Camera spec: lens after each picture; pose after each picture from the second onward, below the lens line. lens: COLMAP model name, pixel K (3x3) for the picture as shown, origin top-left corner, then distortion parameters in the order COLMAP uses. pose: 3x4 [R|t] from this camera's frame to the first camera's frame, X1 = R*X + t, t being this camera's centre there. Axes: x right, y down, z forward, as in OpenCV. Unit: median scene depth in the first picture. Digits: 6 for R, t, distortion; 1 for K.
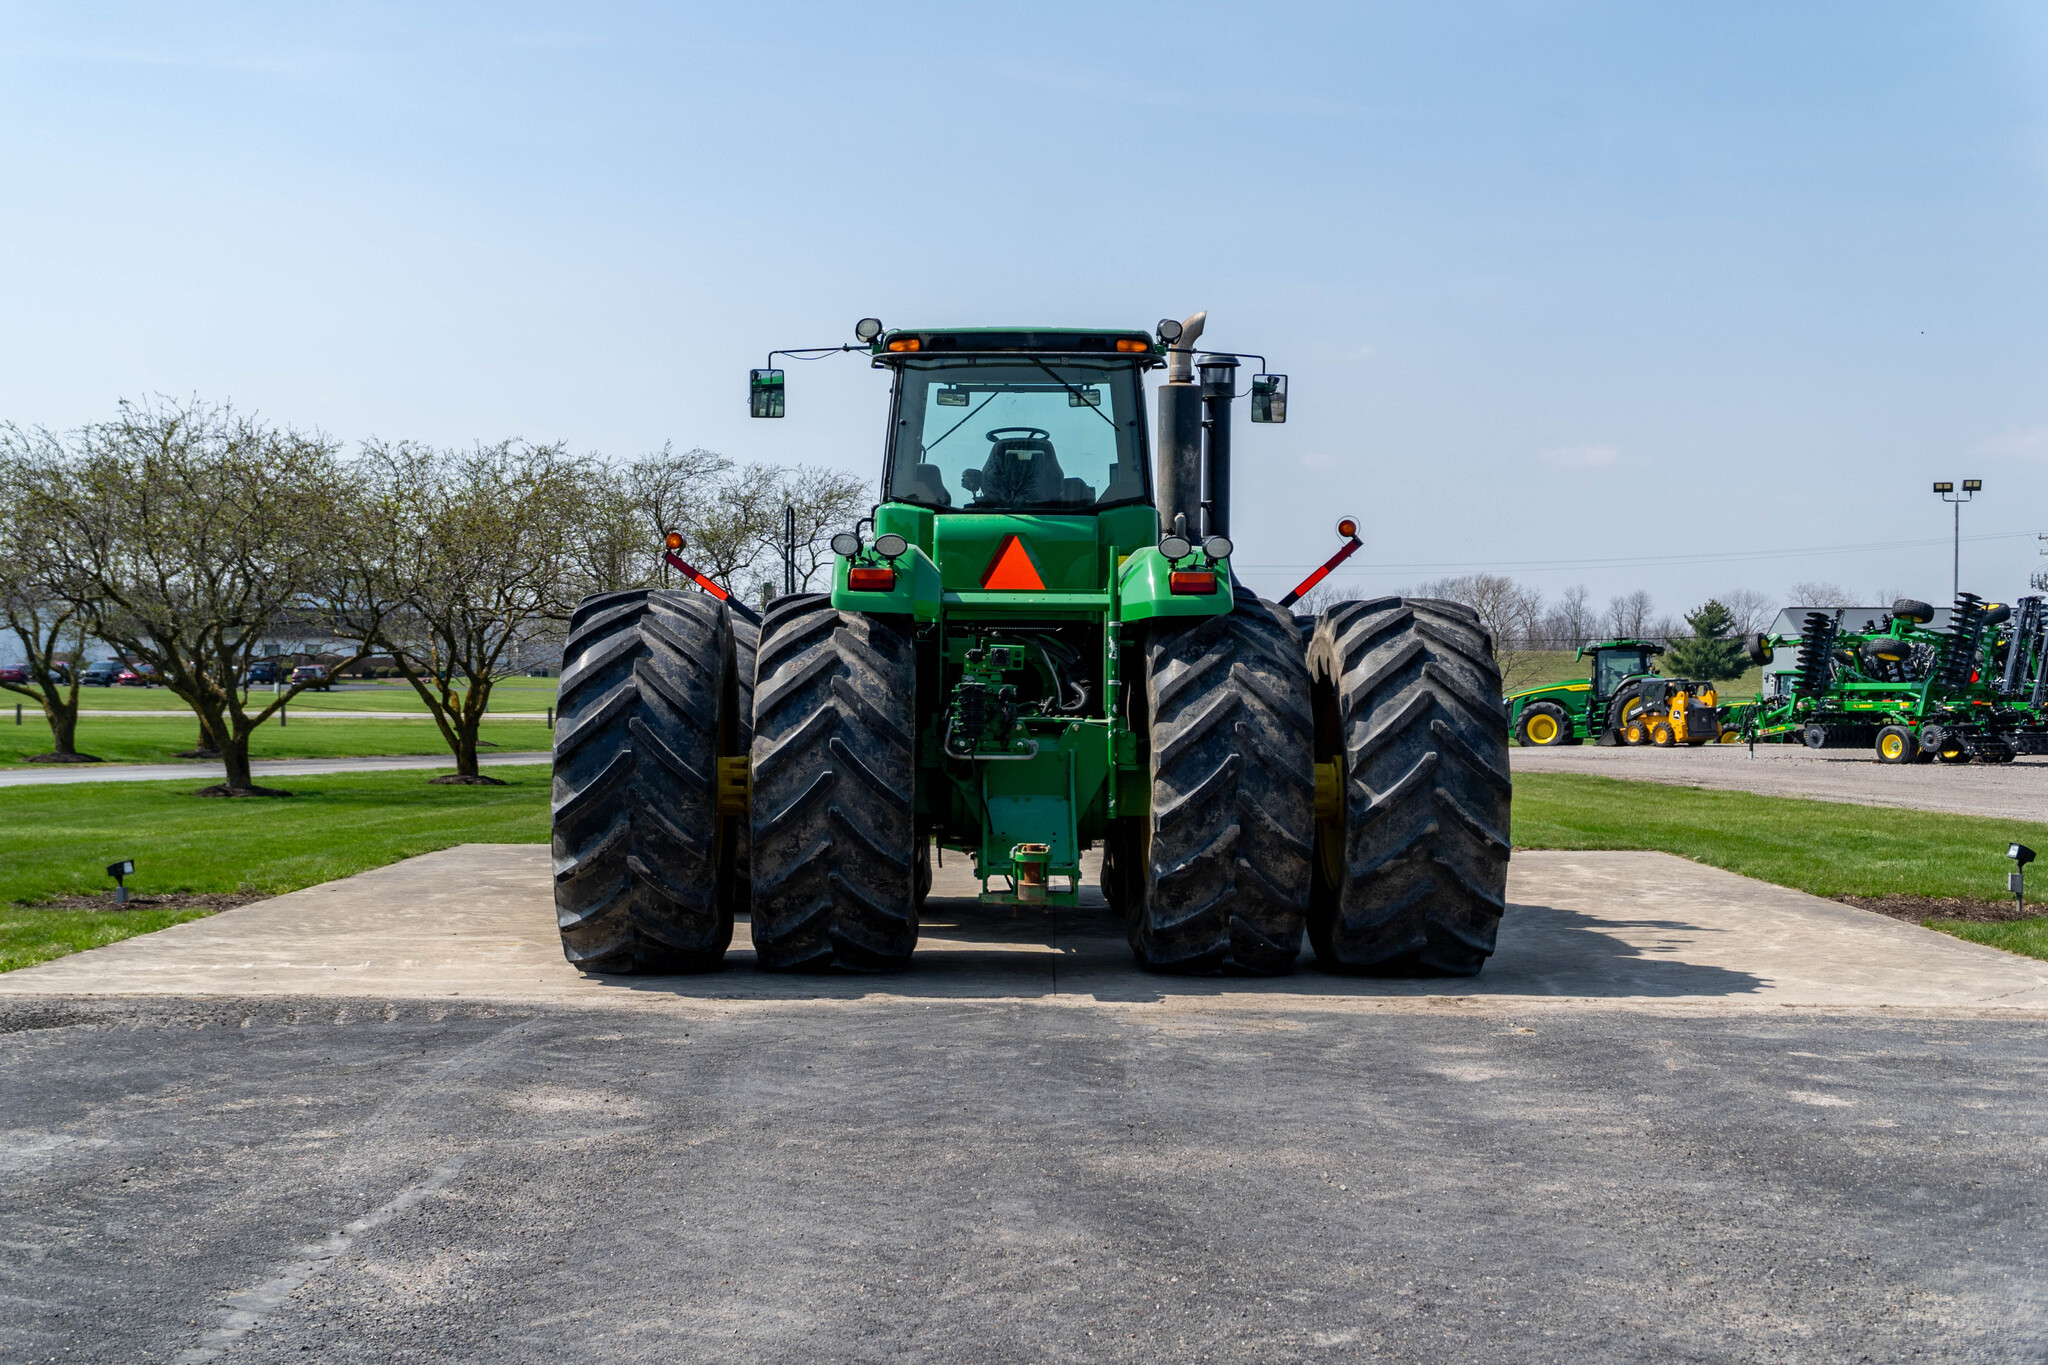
lens RADIAL K [[2594.4, 0, 1024.0], [0, 2594.4, 682.5], [0, 0, 1]] dist [0.061202, -0.025497]
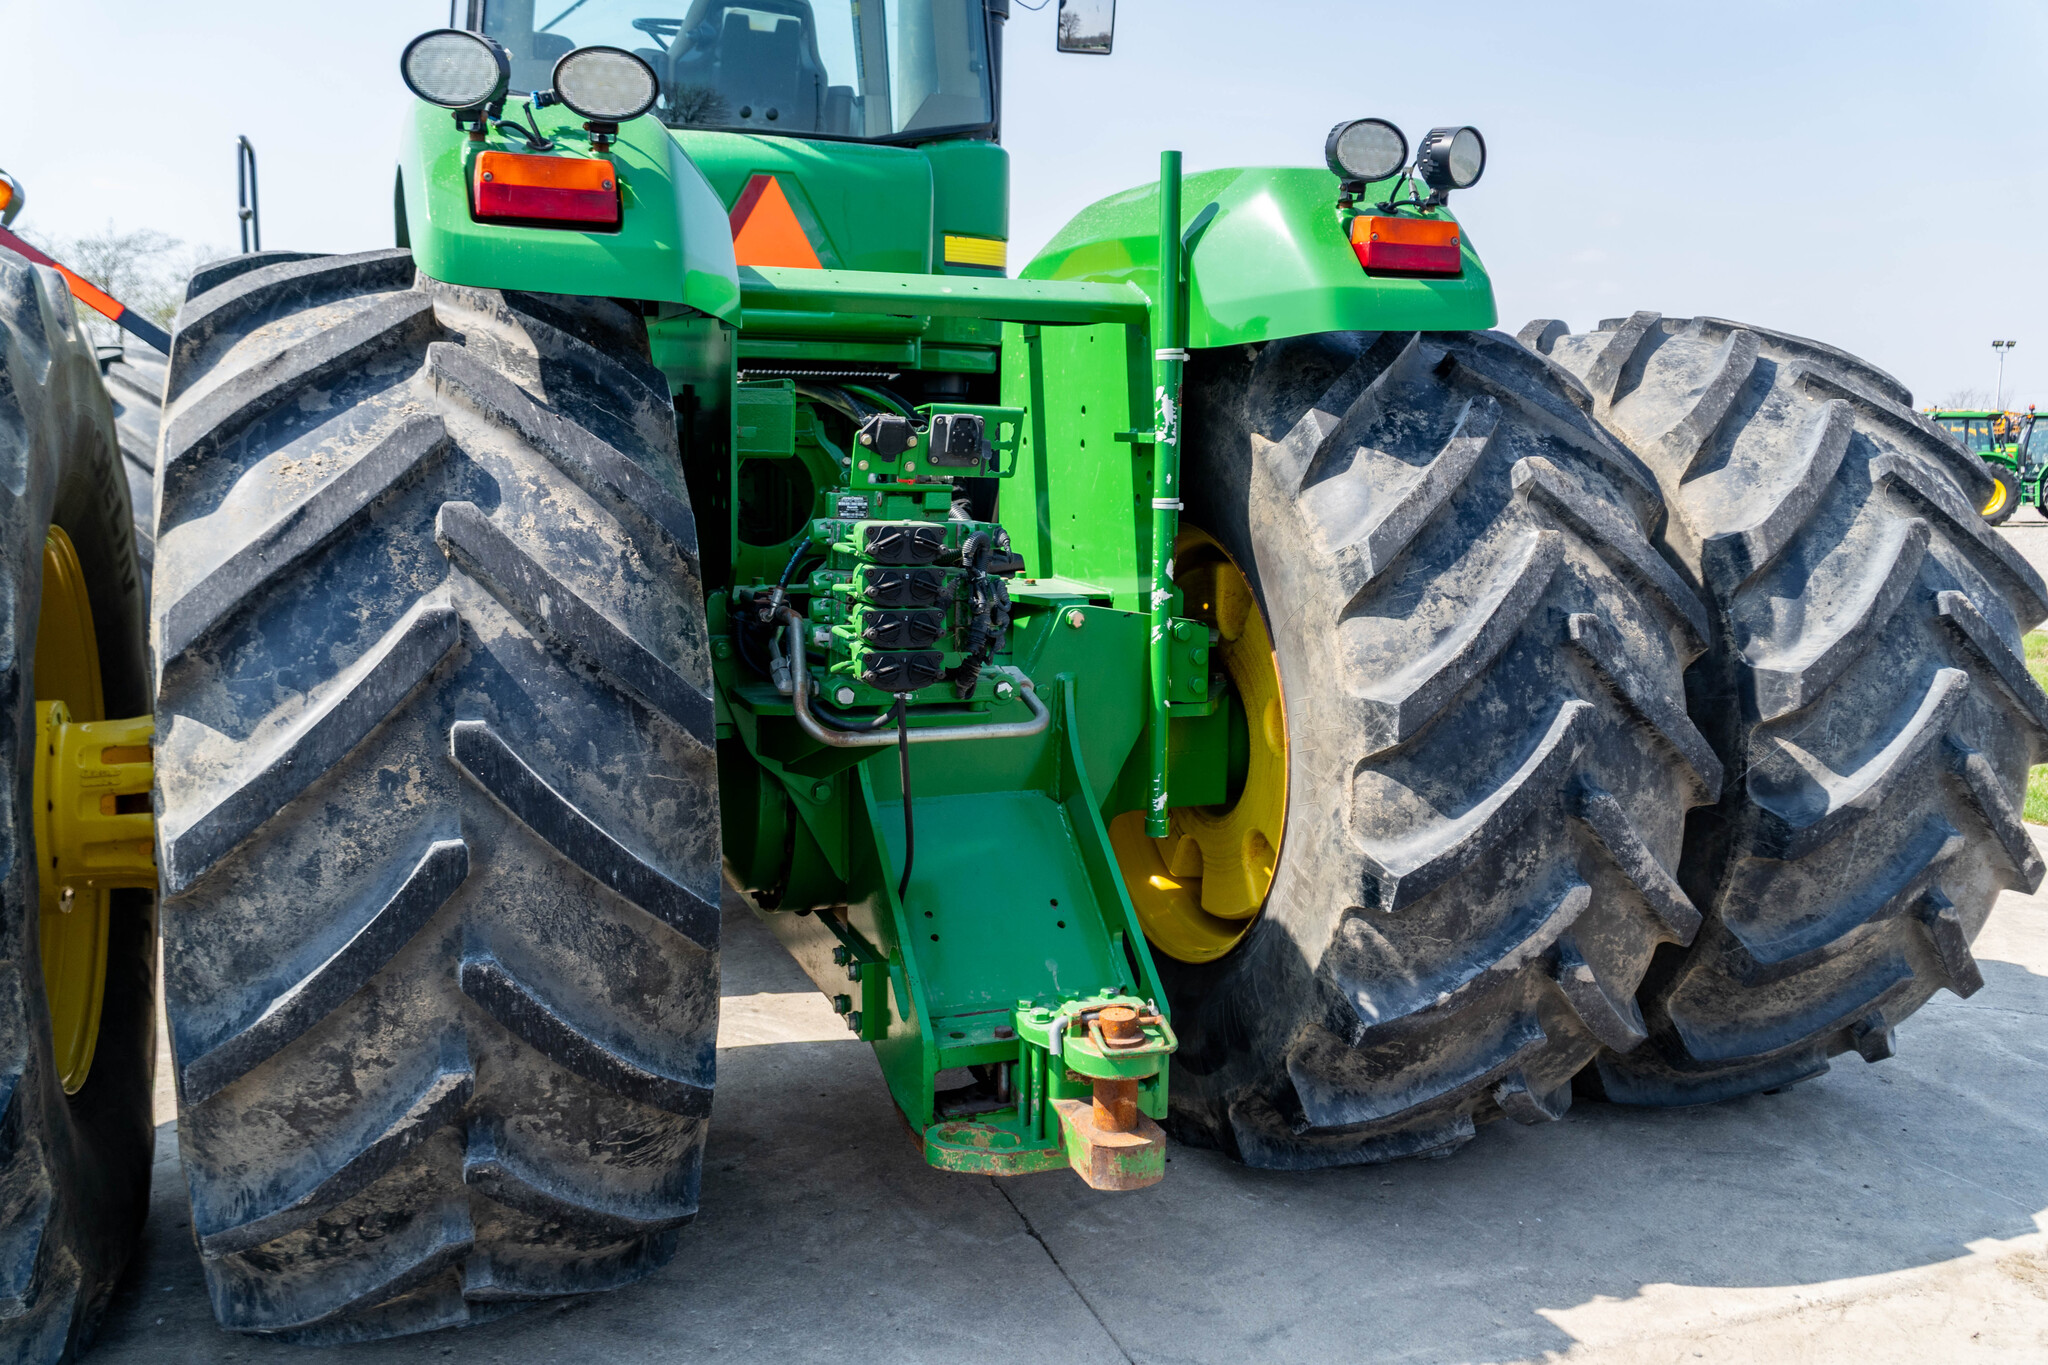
lens RADIAL K [[1628.7, 0, 1025.9], [0, 1628.7, 666.7], [0, 0, 1]] dist [-0.004580, -0.001264]
pose [[0.939003, -0.045205, 0.340926, -0.075139], [-0.001600, 0.990739, 0.135774, -0.009485], [-0.343906, -0.128038, 0.930234, 0.800619]]
